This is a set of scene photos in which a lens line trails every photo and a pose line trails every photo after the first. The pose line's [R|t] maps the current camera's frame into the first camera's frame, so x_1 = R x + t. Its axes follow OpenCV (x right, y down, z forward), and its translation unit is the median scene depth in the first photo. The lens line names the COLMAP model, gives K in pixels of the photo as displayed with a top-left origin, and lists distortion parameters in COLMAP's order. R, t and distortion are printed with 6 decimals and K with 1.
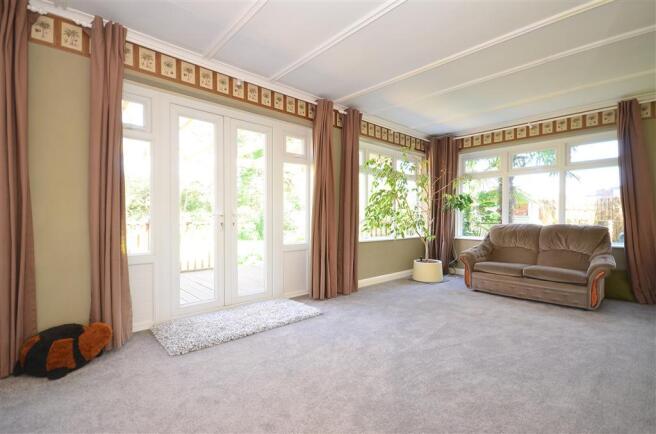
lens RADIAL K [[301.8, 0, 328.0], [0, 301.8, 217.0], [0, 0, 1]] dist [-0.000195, -0.012979]
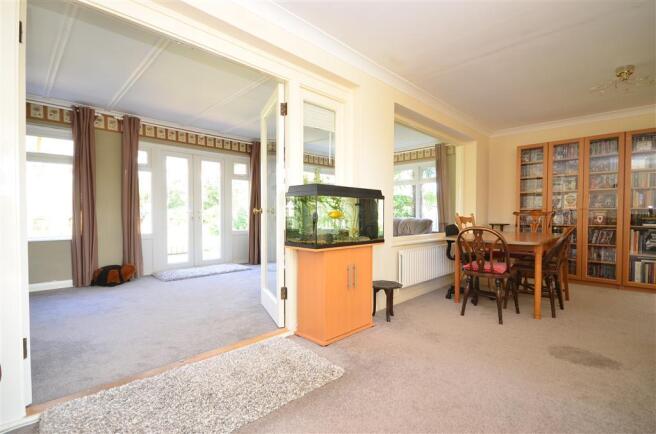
lens RADIAL K [[314.2, 0, 328.0], [0, 314.2, 217.0], [0, 0, 1]] dist [-0.000415, -0.000023]
pose [[0.999577, -0.001576, 0.029045, 0.458928], [0.001366, 0.999973, 0.007236, 0.009311], [-0.029055, -0.007194, 0.999552, -1.010544]]
